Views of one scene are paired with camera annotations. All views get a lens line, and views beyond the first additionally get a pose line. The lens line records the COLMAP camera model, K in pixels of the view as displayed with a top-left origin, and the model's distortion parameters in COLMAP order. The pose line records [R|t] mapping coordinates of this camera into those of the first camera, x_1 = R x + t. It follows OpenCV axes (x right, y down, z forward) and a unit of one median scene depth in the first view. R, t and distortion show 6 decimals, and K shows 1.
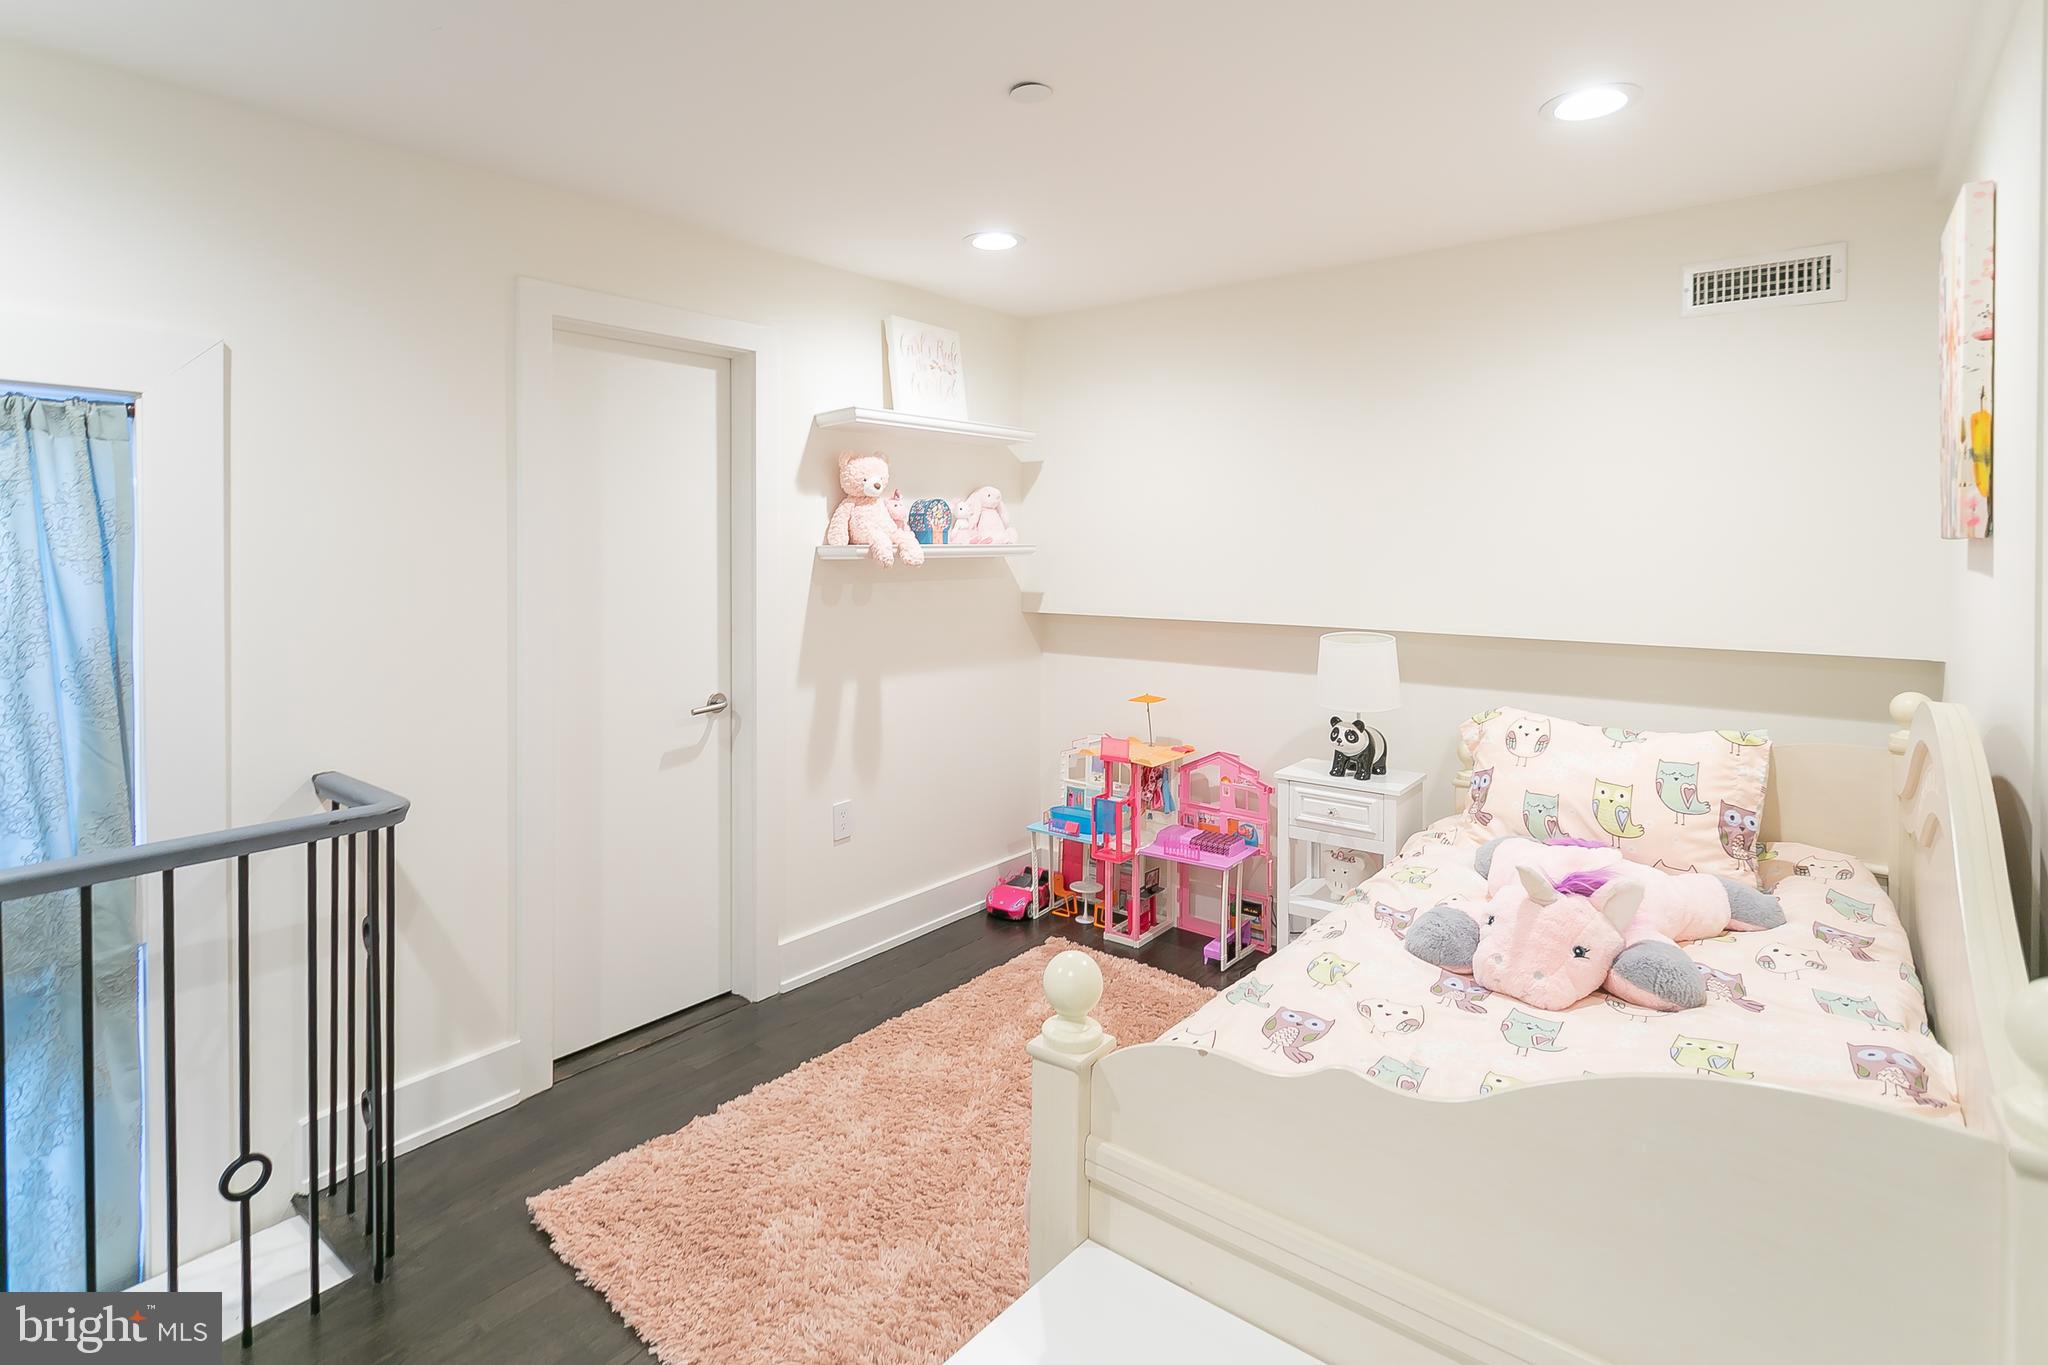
lens RADIAL K [[995.8, 0, 1116.9], [0, 995.8, 561.2], [0, 0, 1]] dist [0.011925, 0.000065]
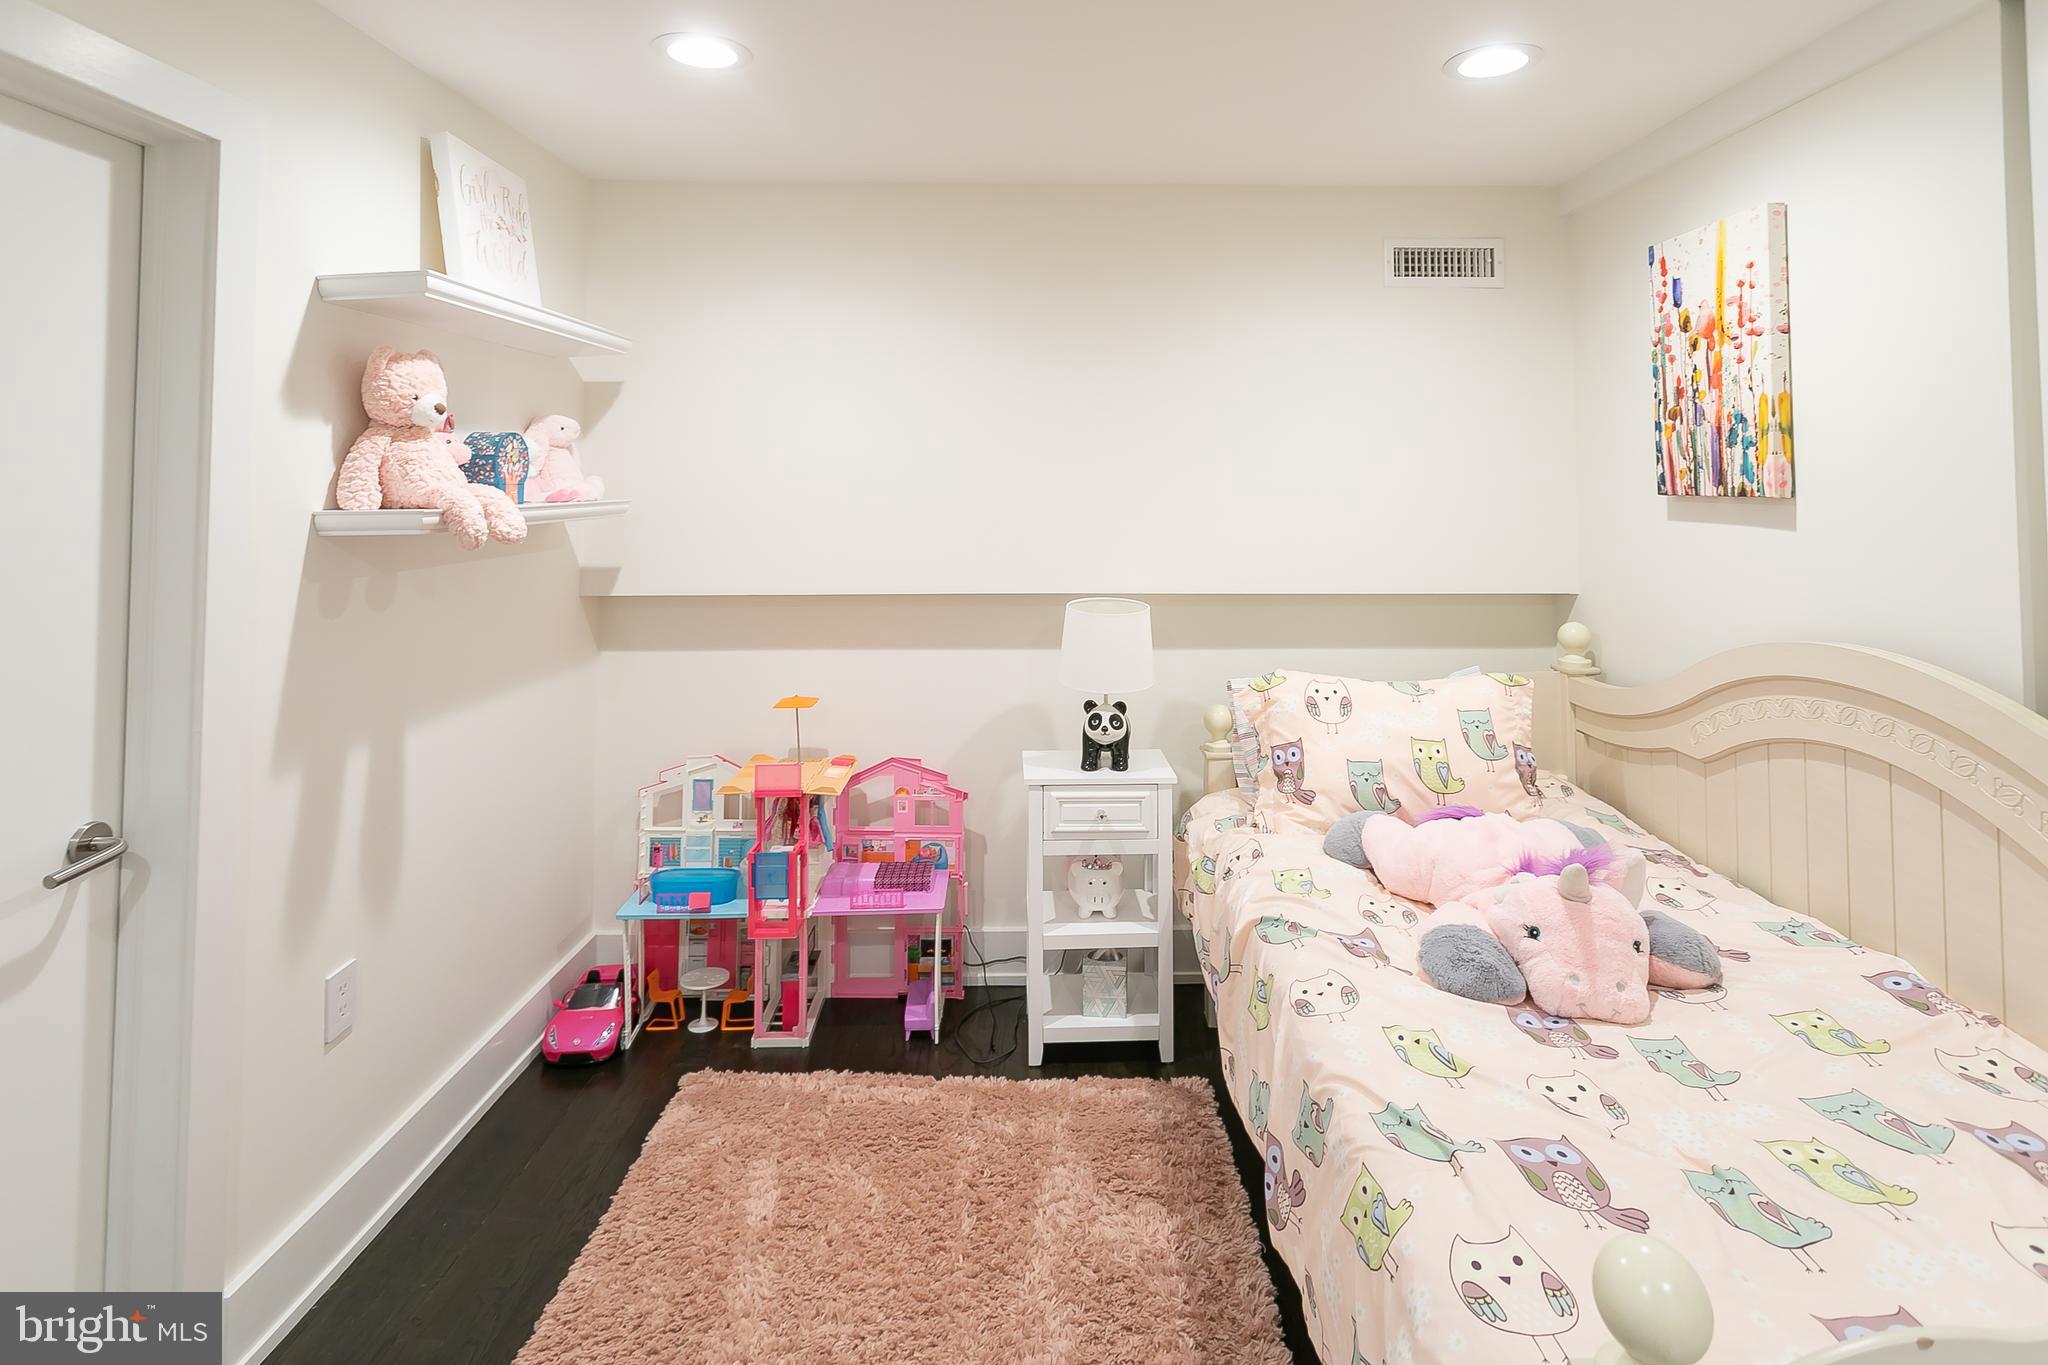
lens RADIAL K [[968.6, 0, 1029.1], [0, 968.6, 457.4], [0, 0, 1]] dist [-0.000548, -0.000248]
pose [[0.803025, 0.015198, 0.595751, -0.319188], [0.008698, 0.999269, -0.037216, -0.021186], [-0.595881, 0.035067, 0.802306, 0.358310]]
